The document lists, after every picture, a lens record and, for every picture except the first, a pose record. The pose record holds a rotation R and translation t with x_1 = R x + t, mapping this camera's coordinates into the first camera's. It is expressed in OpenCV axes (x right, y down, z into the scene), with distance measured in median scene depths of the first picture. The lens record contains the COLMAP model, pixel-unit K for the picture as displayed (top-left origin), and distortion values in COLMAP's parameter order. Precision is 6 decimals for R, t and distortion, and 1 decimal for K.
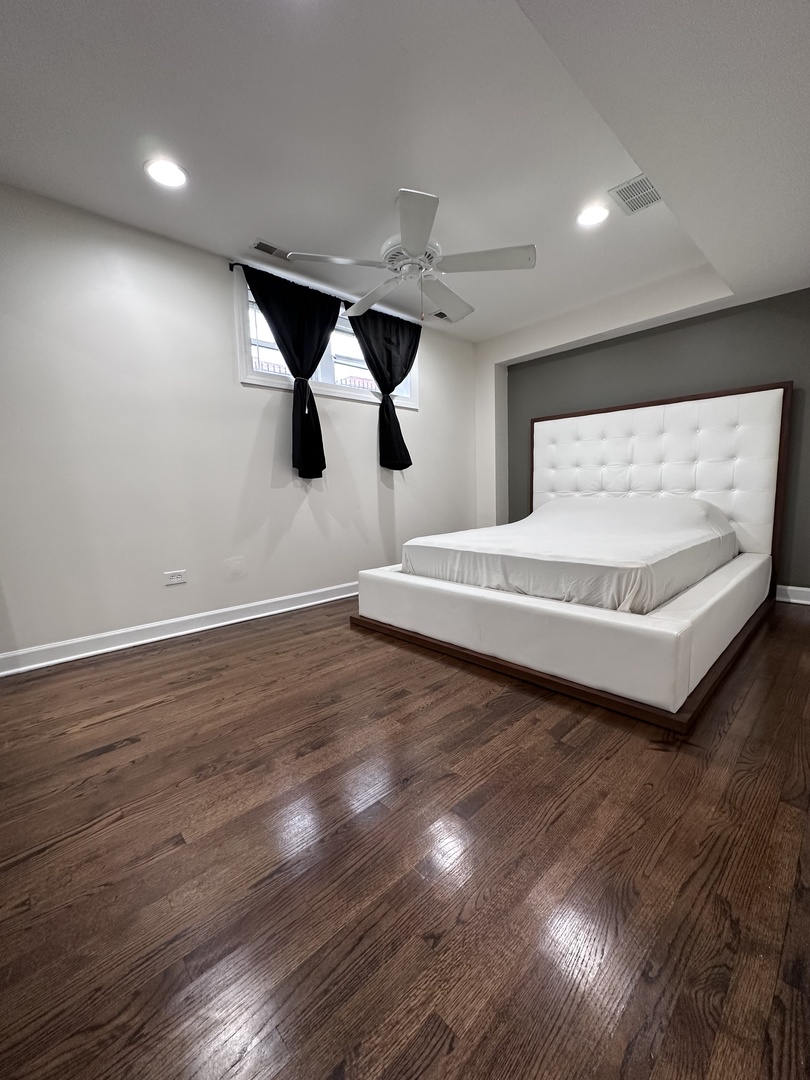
lens RADIAL K [[427.8, 0, 405.0], [0, 427.8, 540.0], [0, 0, 1]] dist [0.000964, 0.000288]
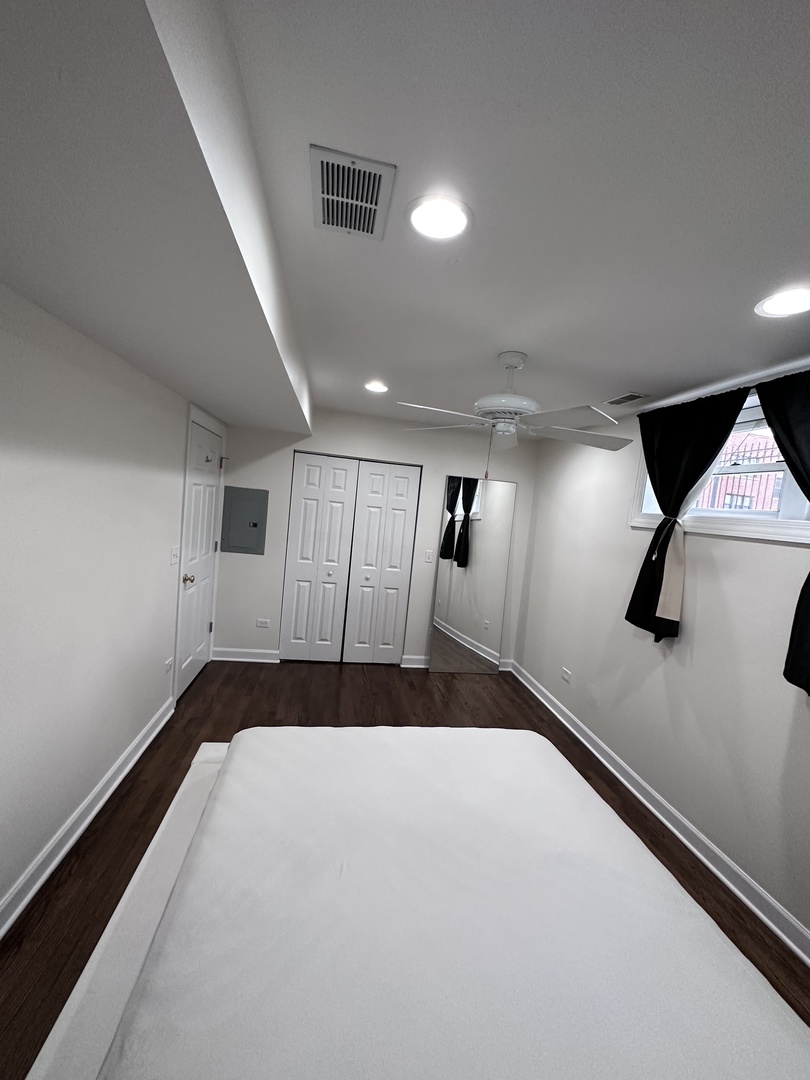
lens RADIAL K [[427.8, 0, 405.0], [0, 427.8, 540.0], [0, 0, 1]] dist [0.000964, 0.000288]
pose [[-0.560389, 0.038006, -0.827357, 0.697005], [-0.180664, 0.969282, 0.166894, -0.381735], [0.808285, 0.242999, -0.536309, 1.045464]]
